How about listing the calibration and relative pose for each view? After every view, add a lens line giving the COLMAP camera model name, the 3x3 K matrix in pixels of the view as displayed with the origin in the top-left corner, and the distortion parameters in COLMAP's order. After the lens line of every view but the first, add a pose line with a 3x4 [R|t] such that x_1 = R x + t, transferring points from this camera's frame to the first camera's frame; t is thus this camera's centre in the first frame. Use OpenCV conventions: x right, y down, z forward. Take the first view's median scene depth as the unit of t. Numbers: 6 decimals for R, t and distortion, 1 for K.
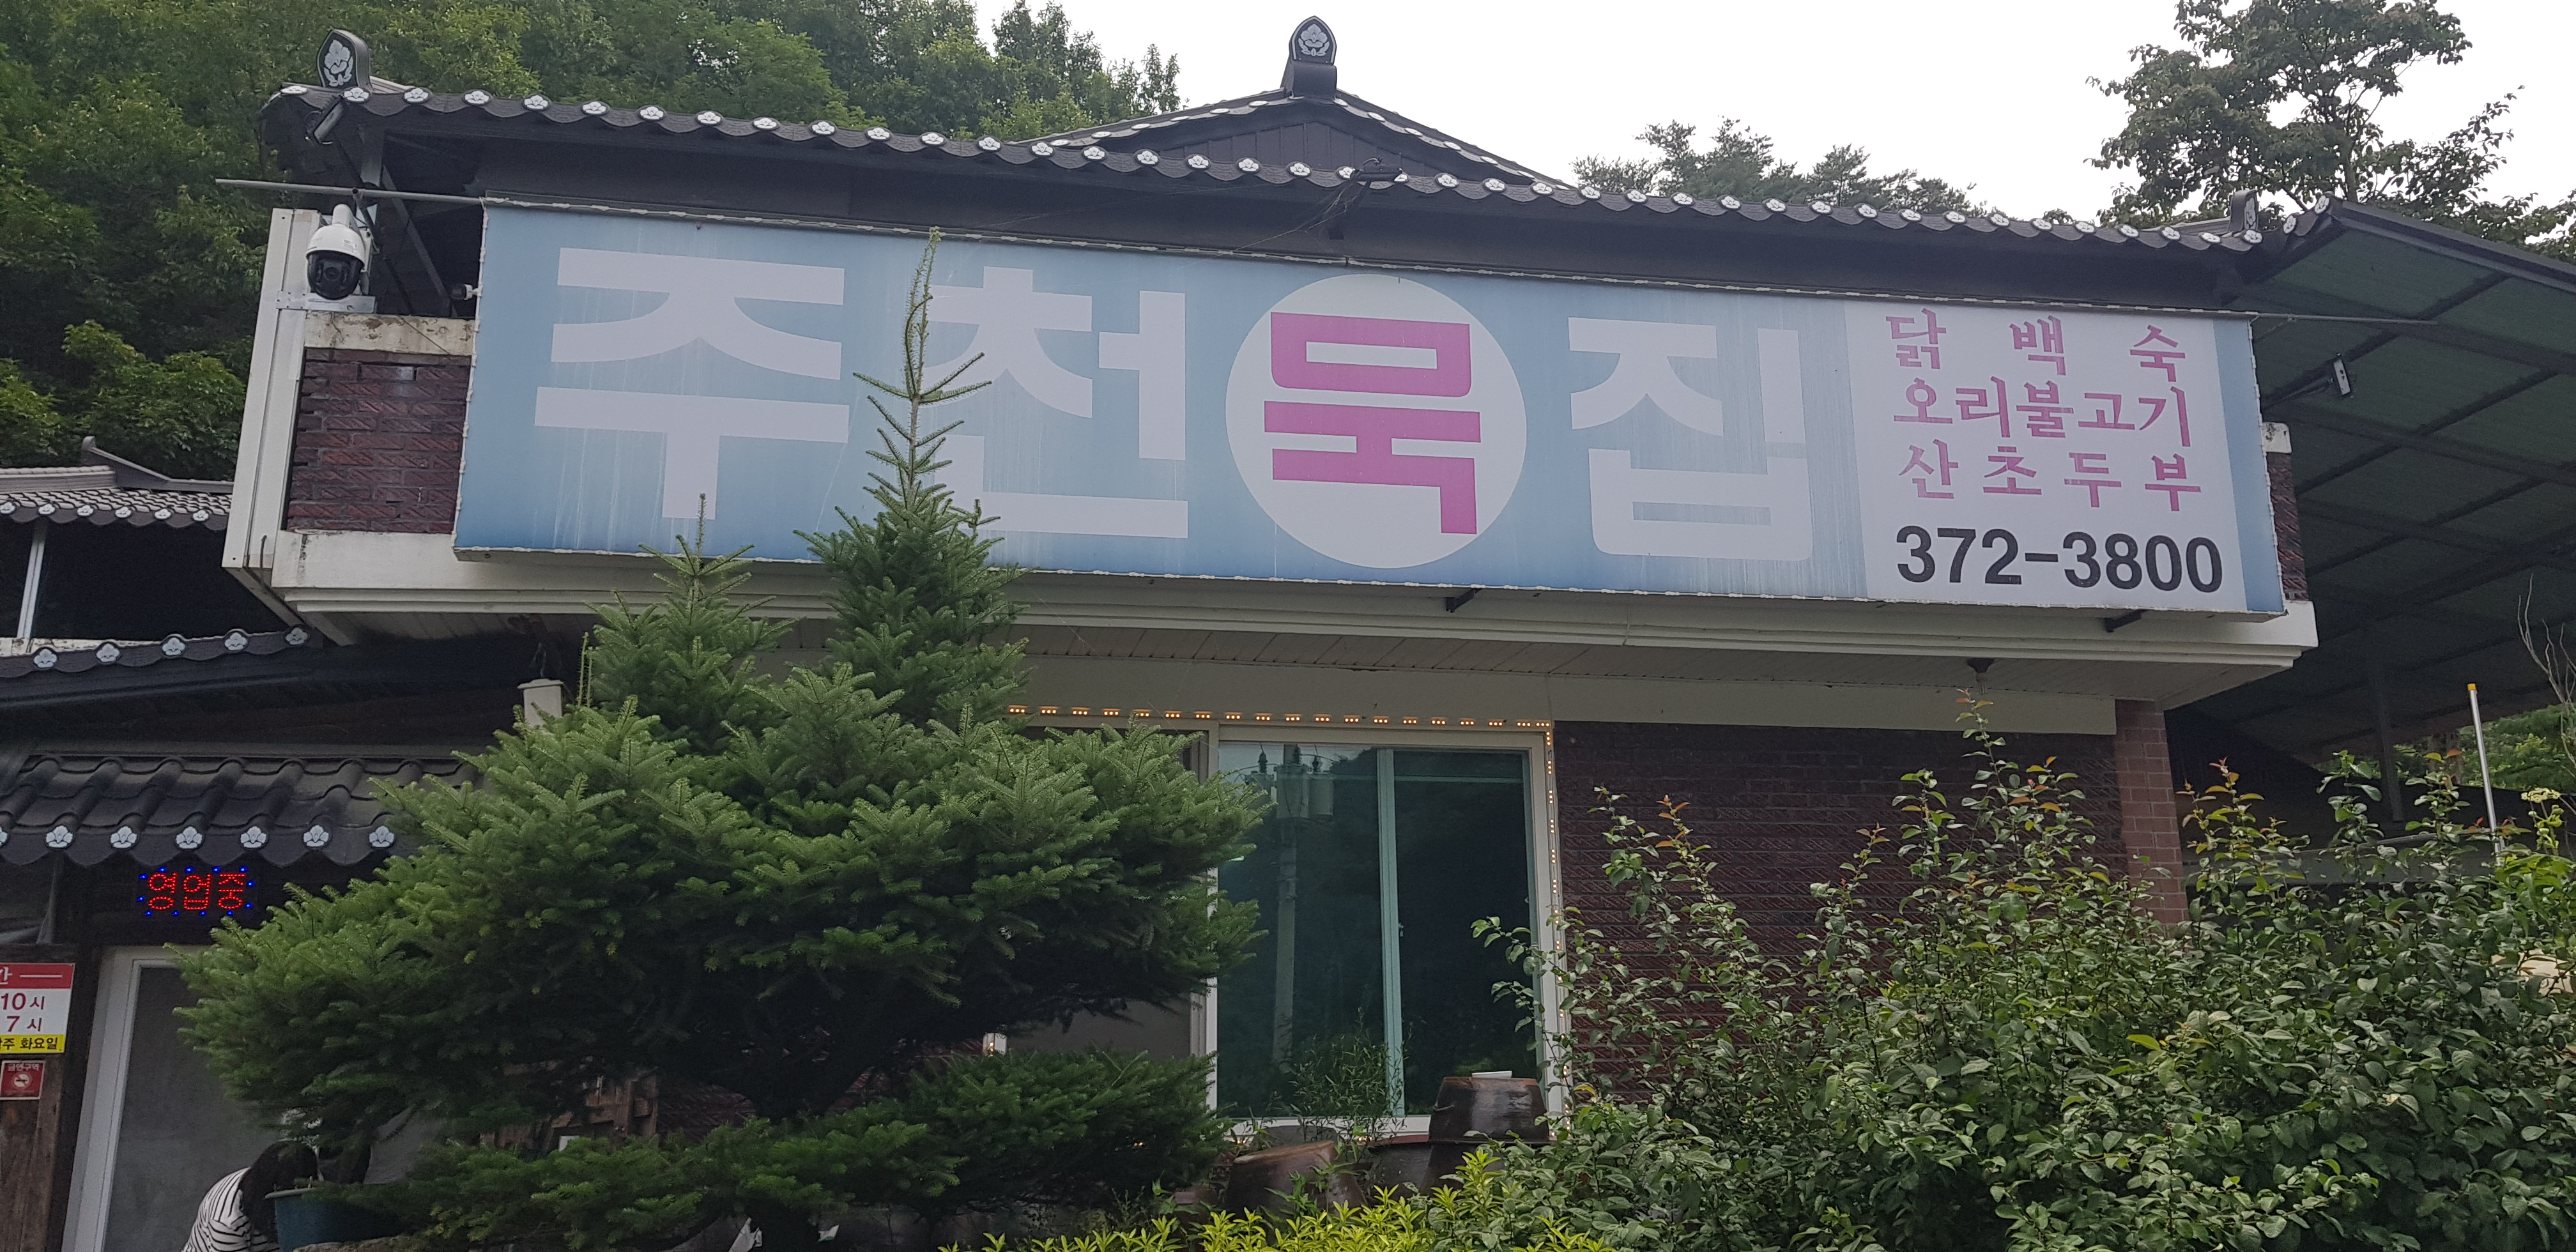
lens RADIAL K [[2137.6, 0, 1247.8], [0, 2137.6, 615.9], [0, 0, 1]] dist [0.095214, -0.181053]
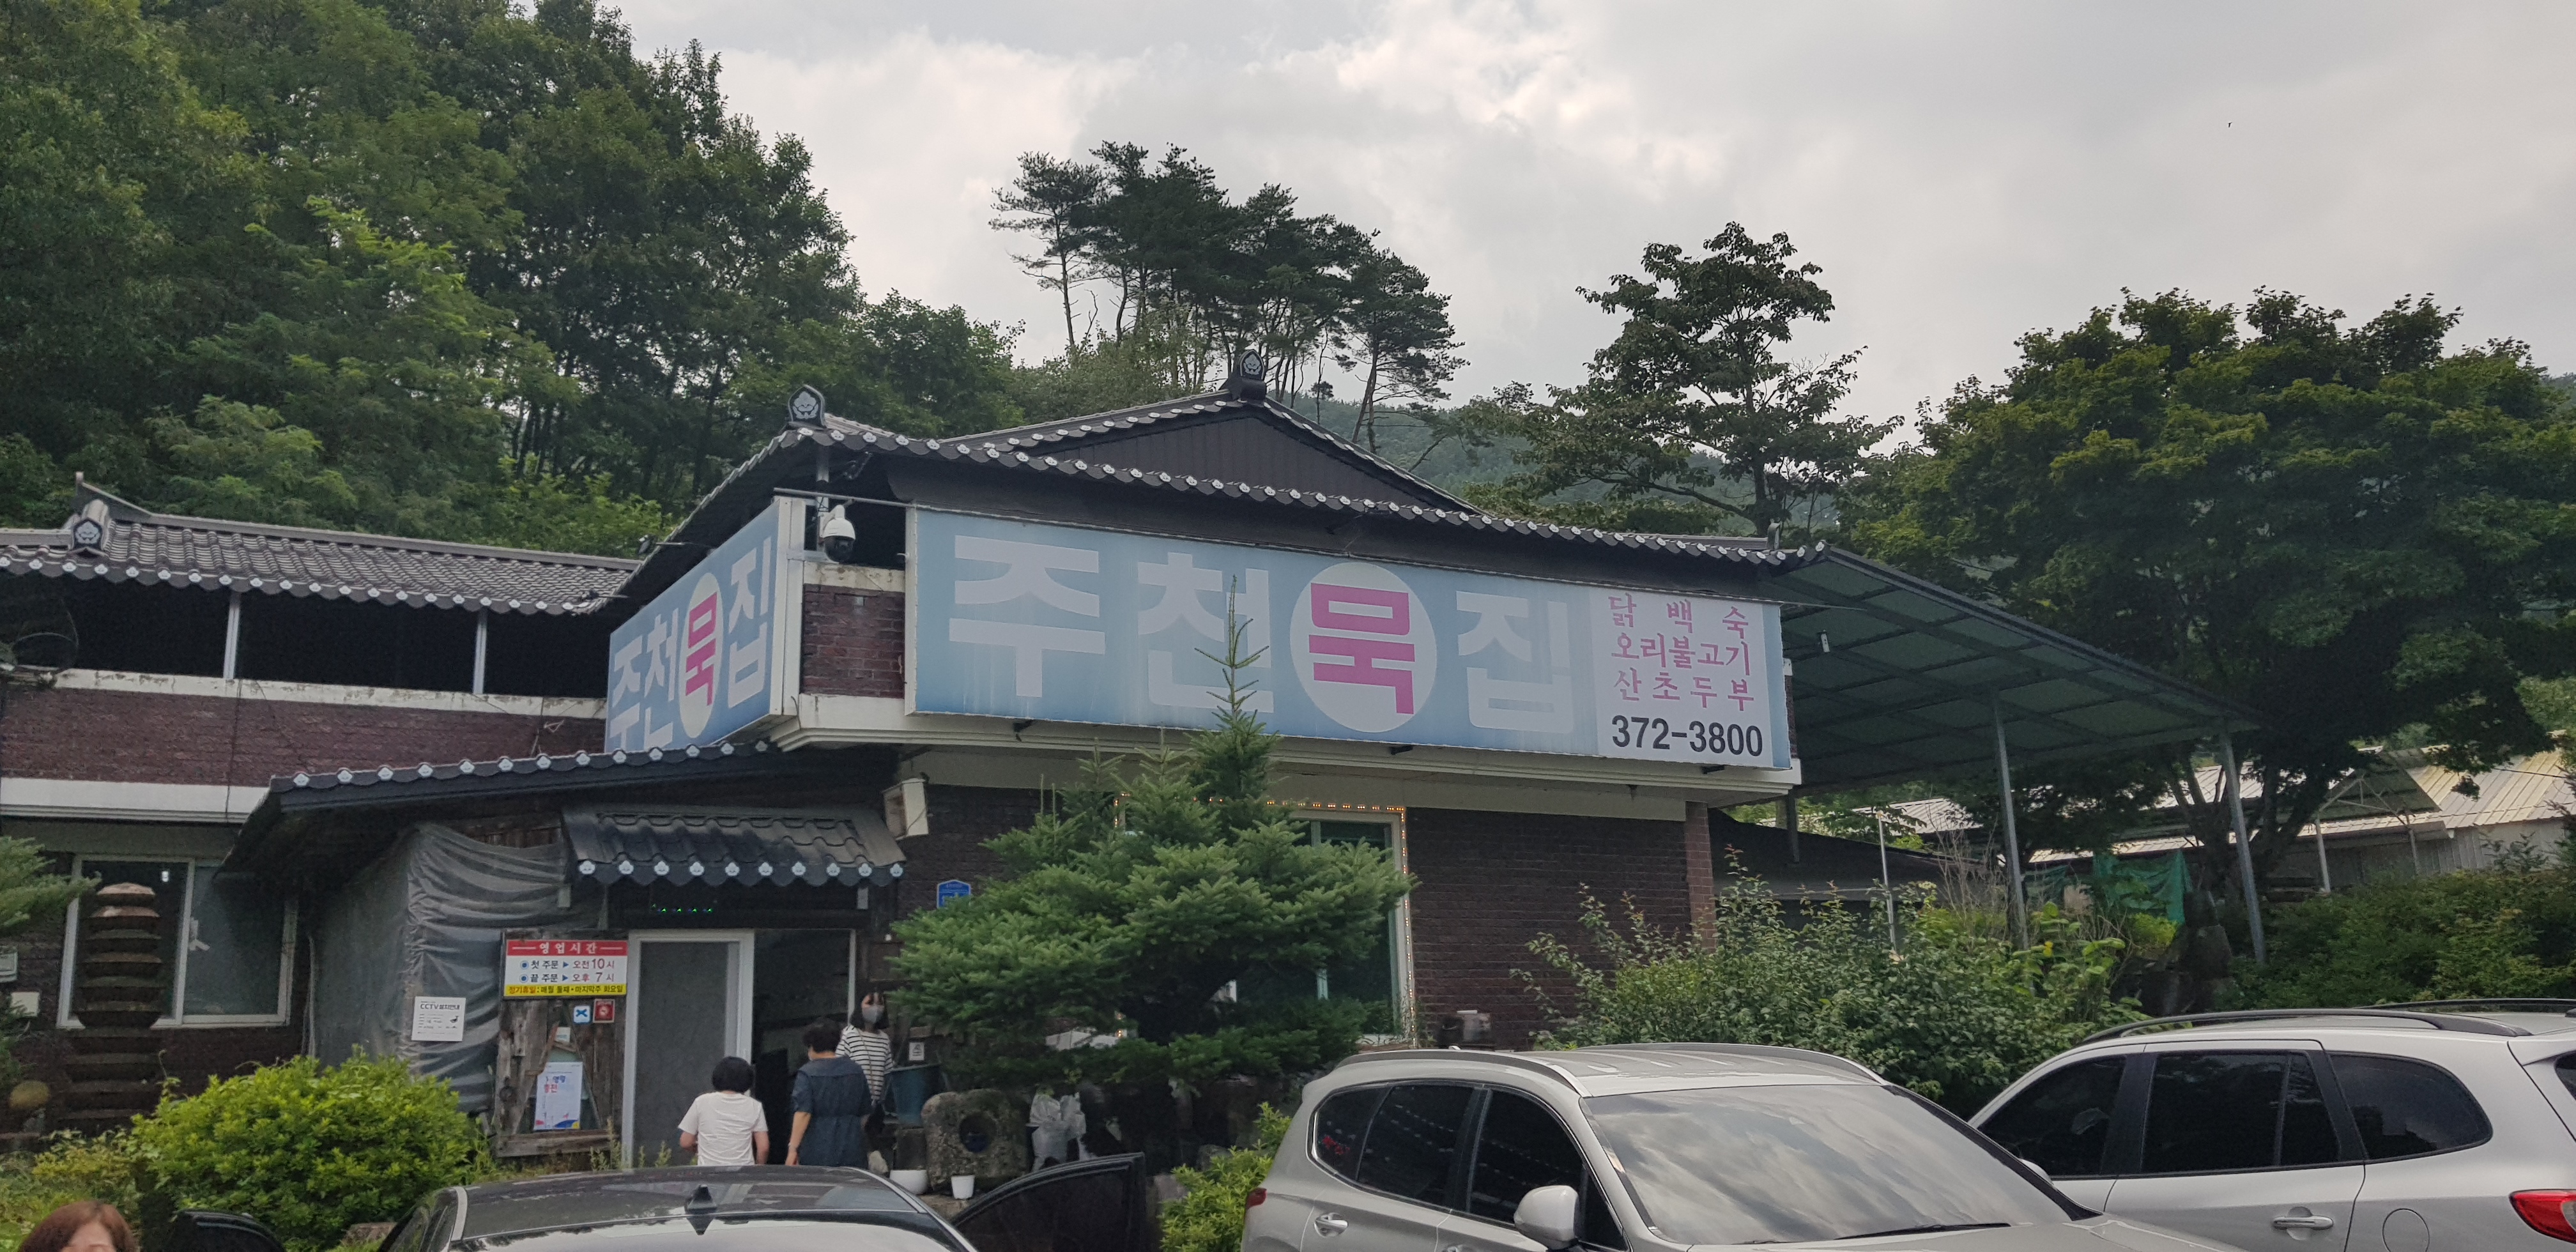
lens RADIAL K [[2003.8, 0, 1288.0], [0, 2003.8, 626.0], [0, 0, 1]] dist [0.122332, -0.221842]
pose [[0.954862, 0.062157, 0.290474, -0.462848], [-0.068099, 0.997624, 0.010384, -0.115650], [-0.289138, -0.029697, 0.956827, -0.556584]]
